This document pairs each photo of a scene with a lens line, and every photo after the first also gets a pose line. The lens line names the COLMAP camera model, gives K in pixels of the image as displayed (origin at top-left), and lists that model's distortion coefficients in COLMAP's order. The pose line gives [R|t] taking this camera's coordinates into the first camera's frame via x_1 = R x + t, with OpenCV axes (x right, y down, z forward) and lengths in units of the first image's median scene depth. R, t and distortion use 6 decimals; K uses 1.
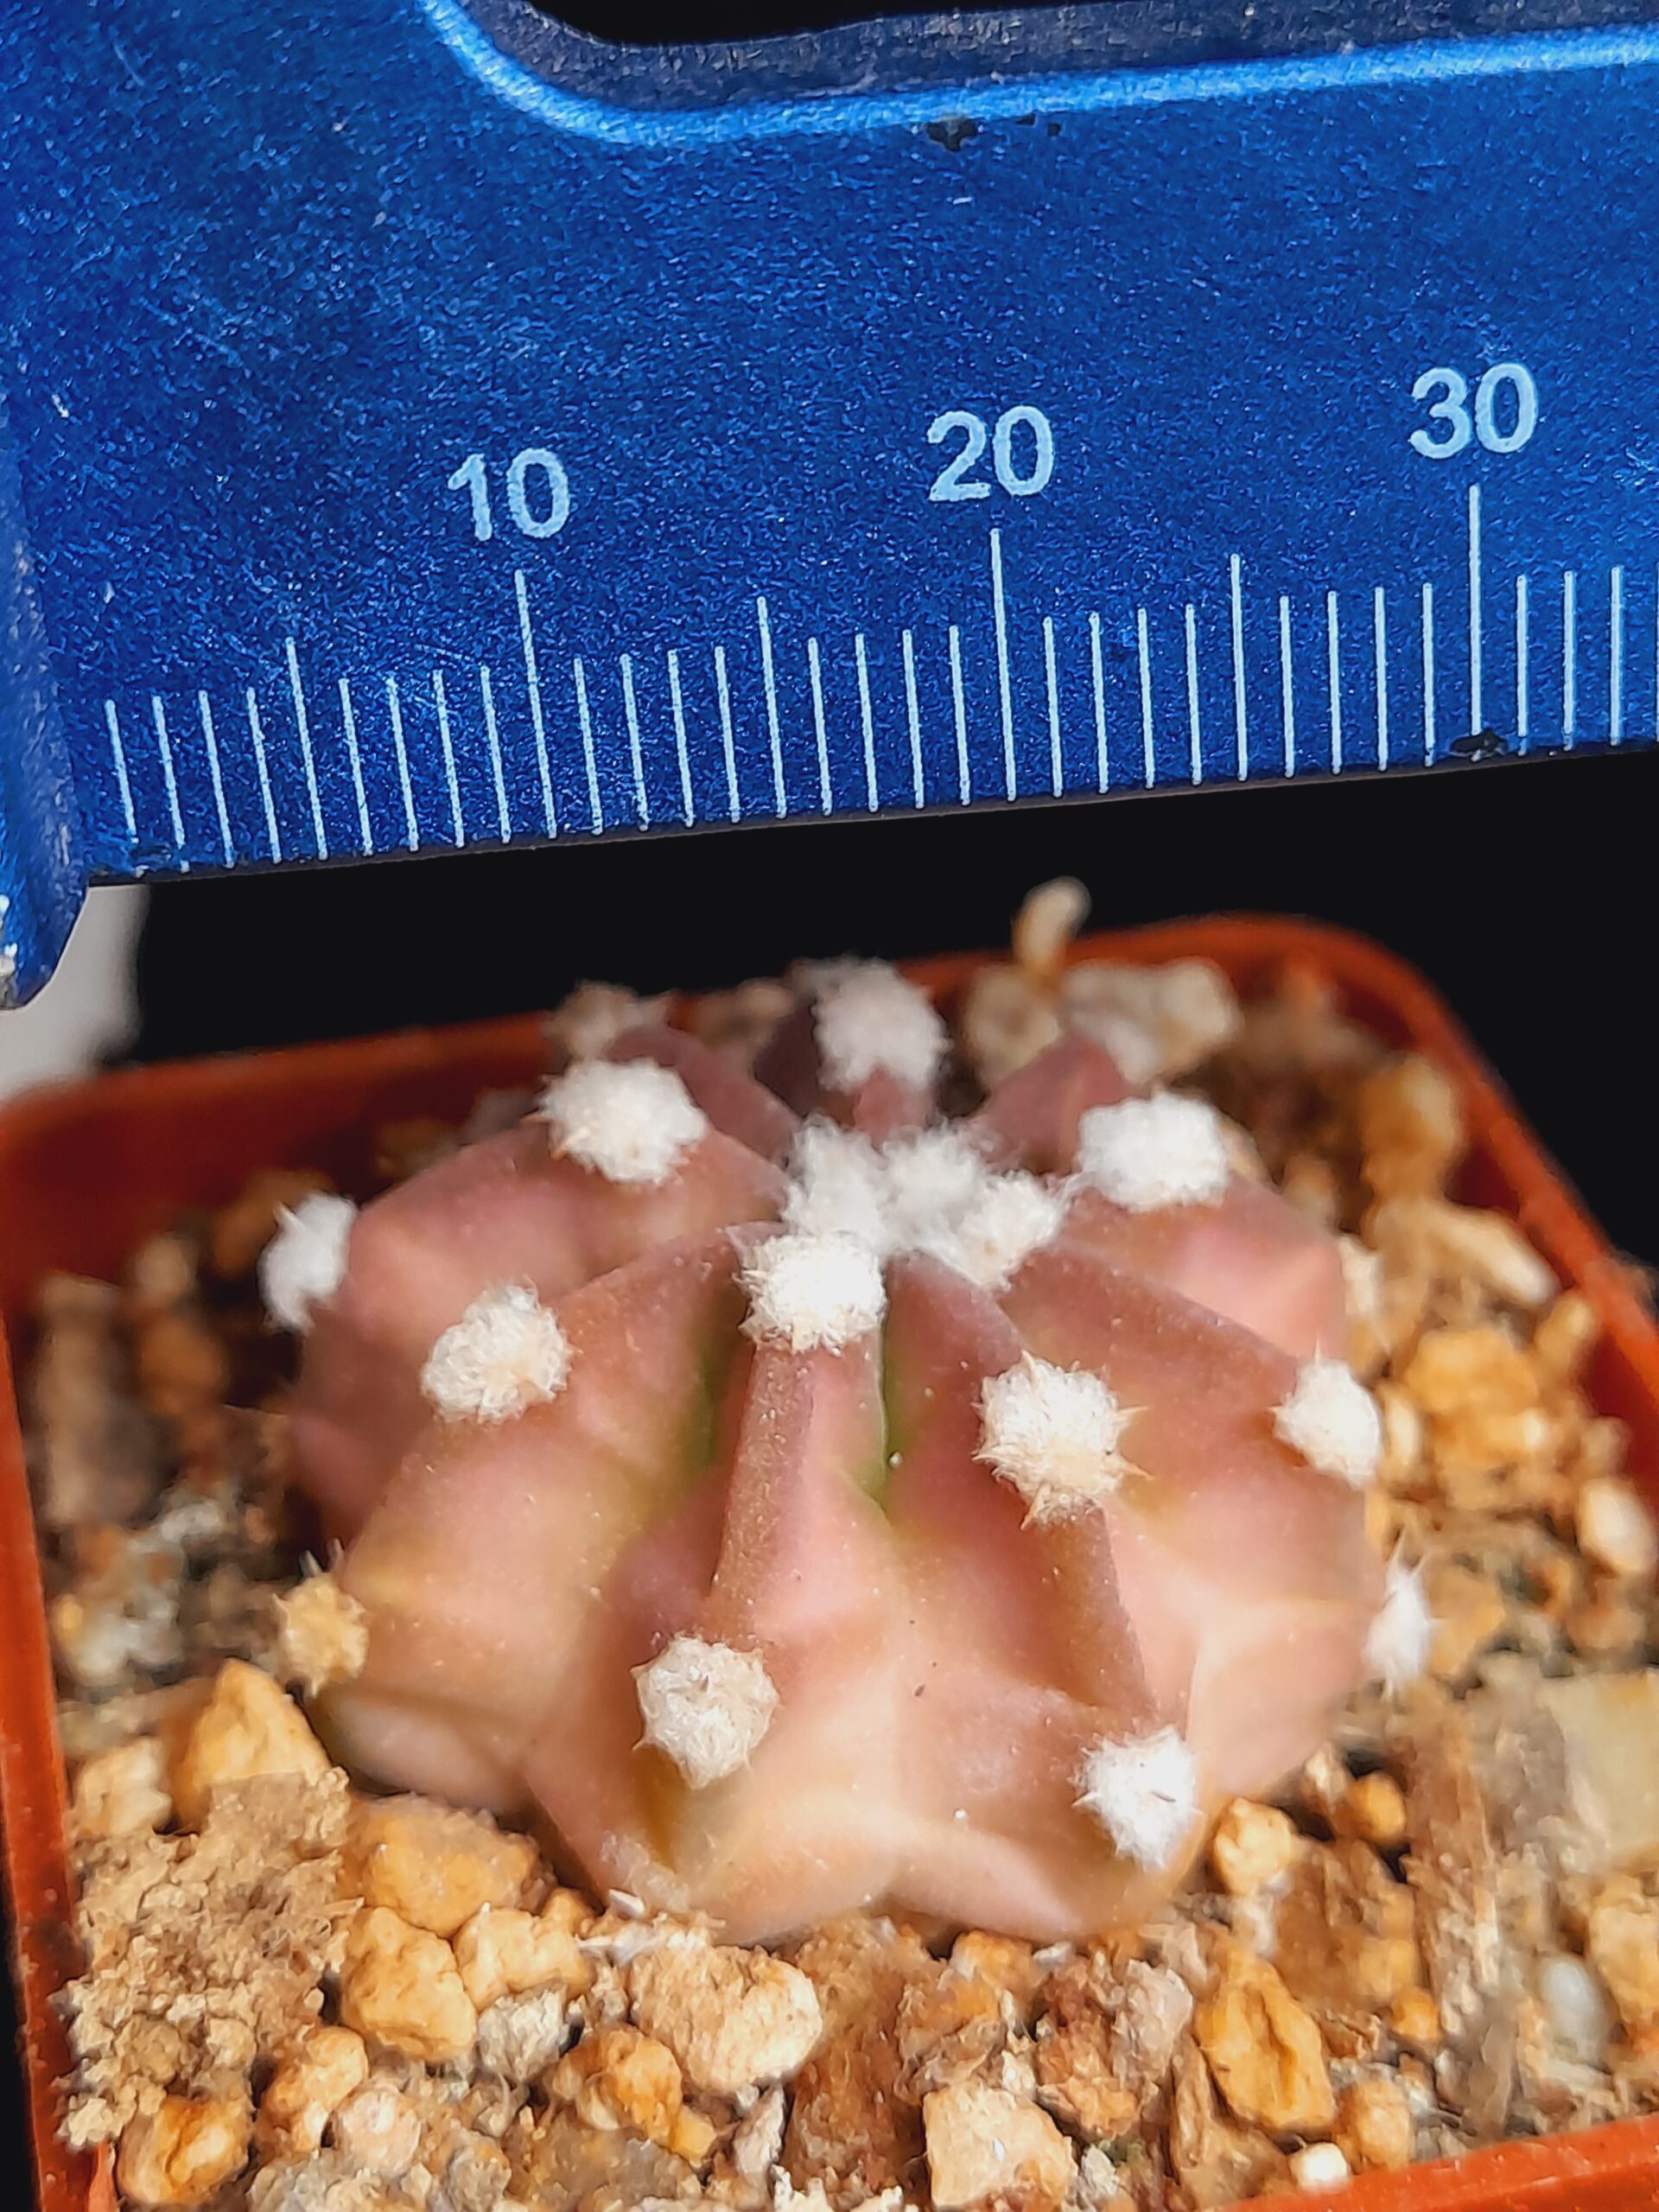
lens RADIAL K [[3487.7, 0, 831.4], [0, 3487.7, 1099.3], [0, 0, 1]] dist [0.040392, 0.000000]
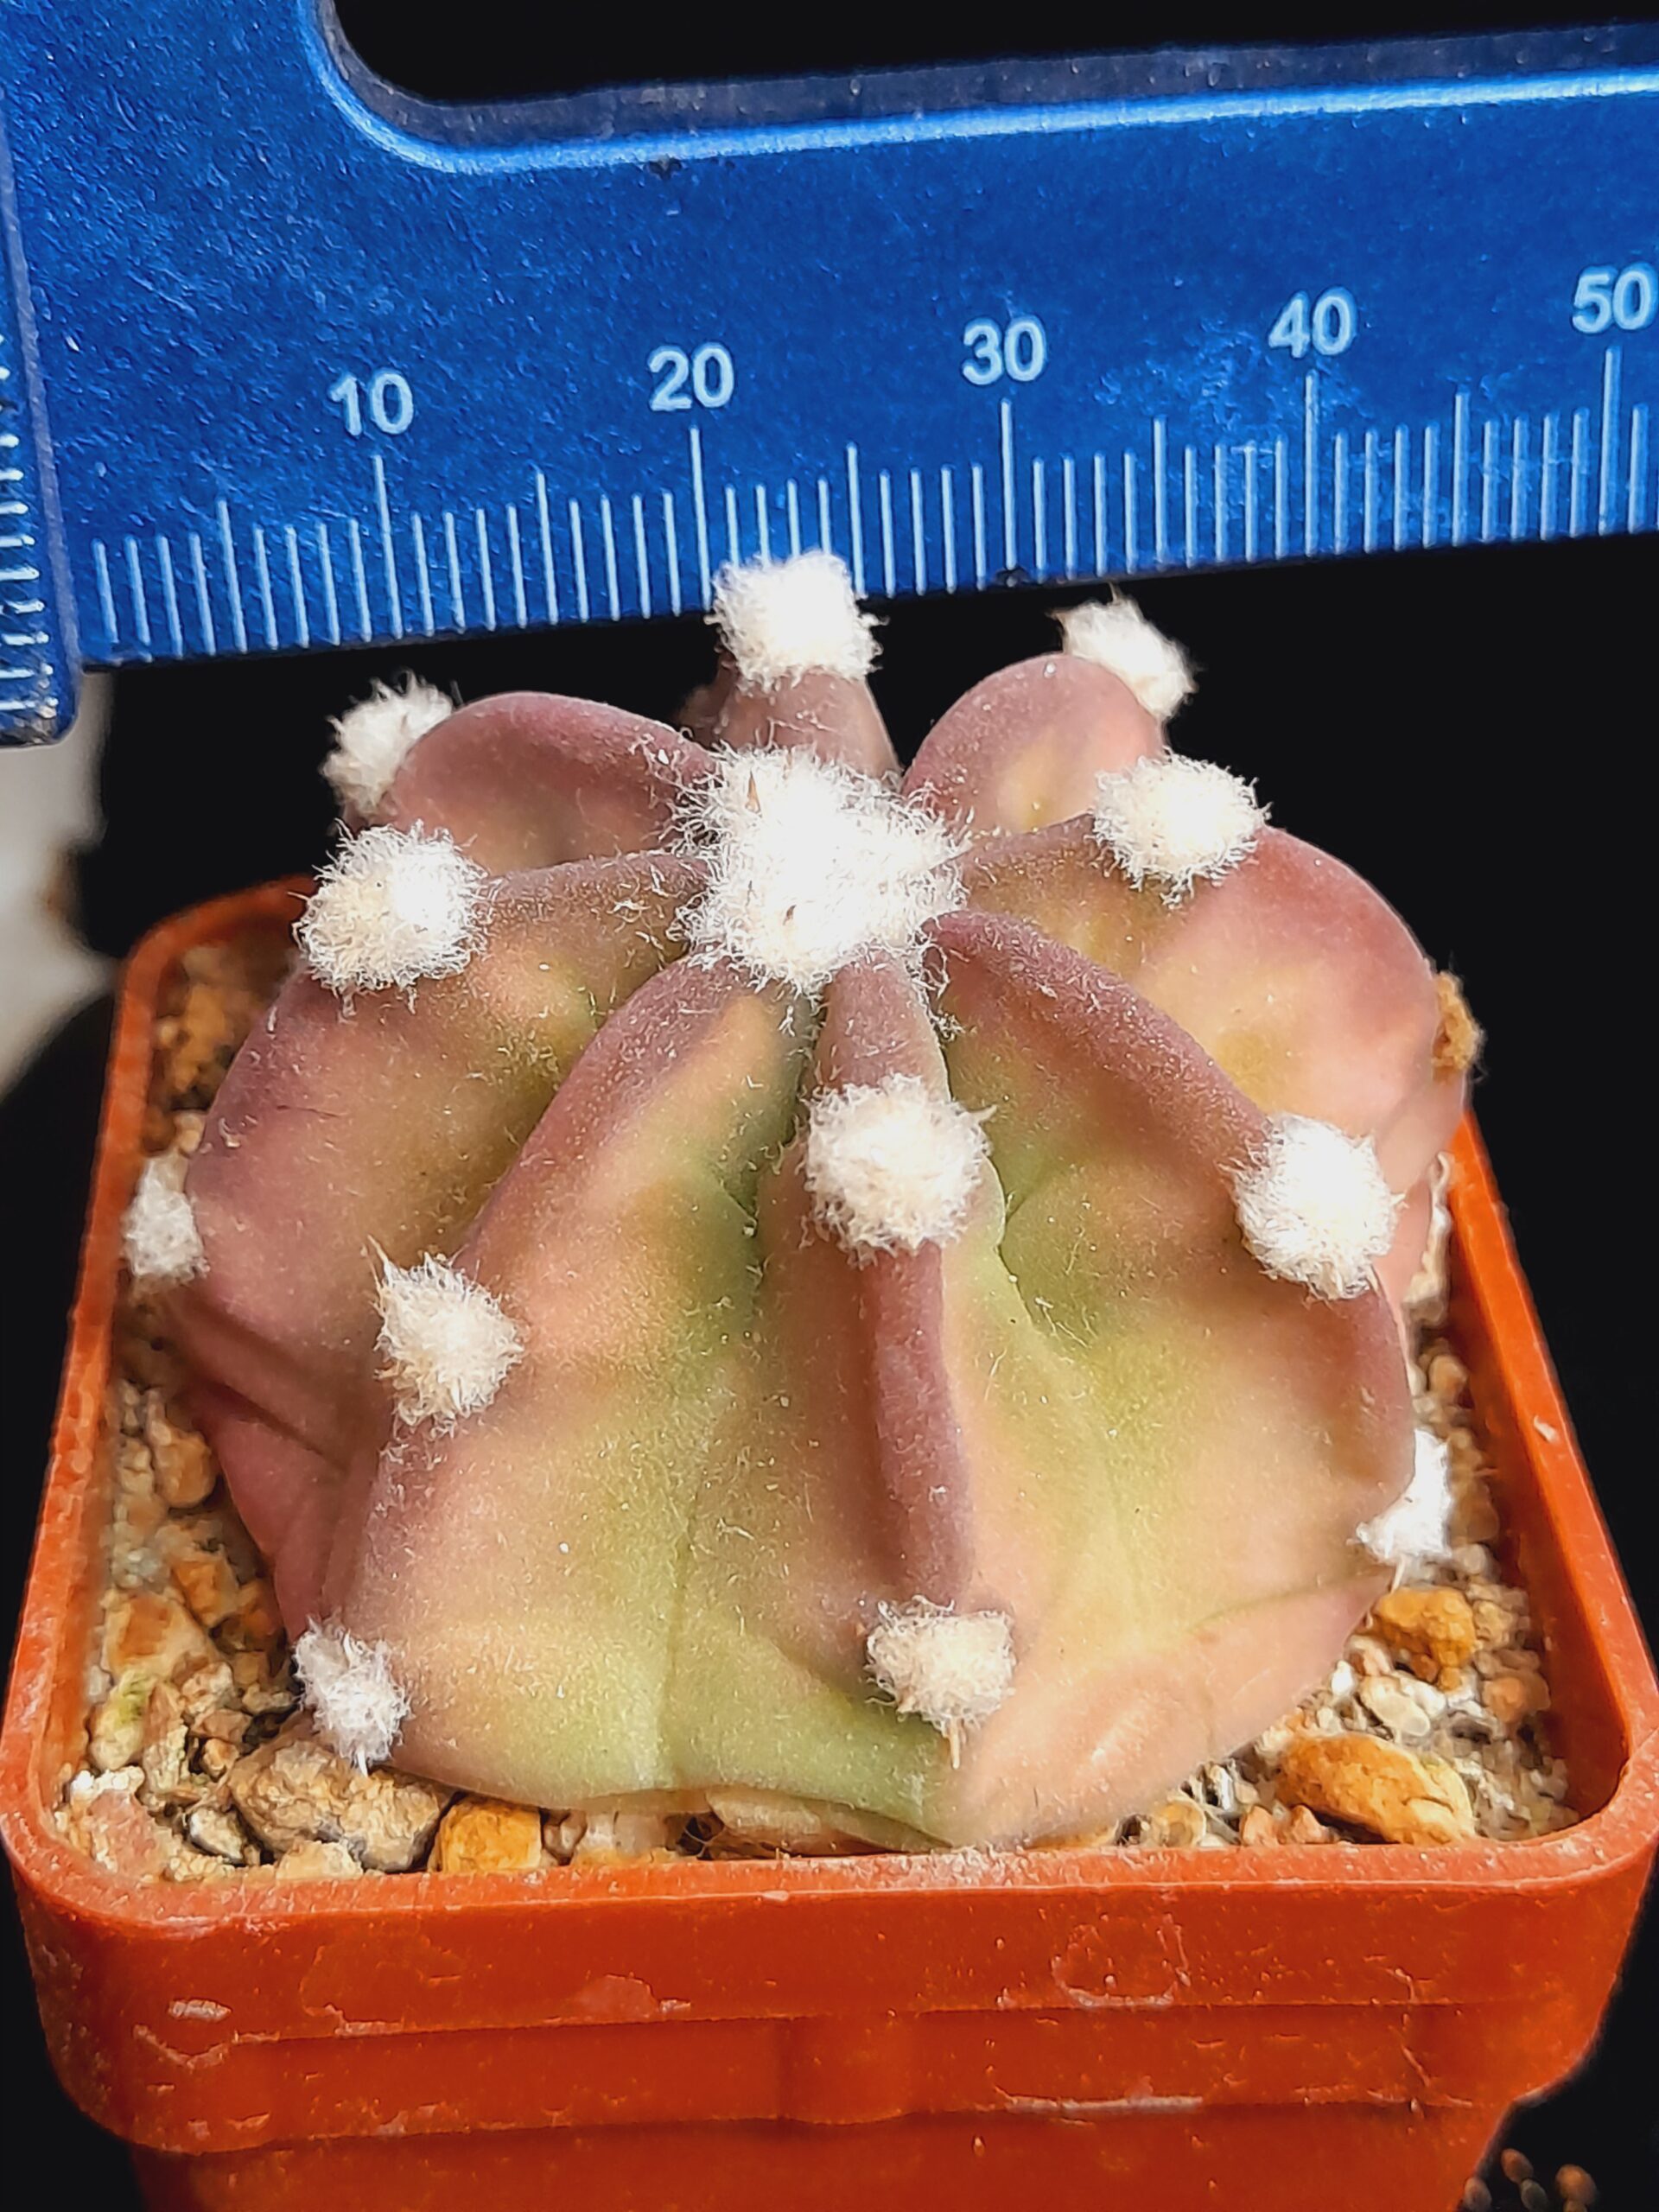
lens RADIAL K [[3487.7, 0, 838.7], [0, 3487.7, 1087.7], [0, 0, 1]] dist [0.040392, 0.000000]
pose [[0.991580, -0.022284, 0.127560, -0.091908], [0.021641, 0.999745, 0.006428, 0.115540], [-0.127671, -0.003614, 0.991810, -0.516942]]
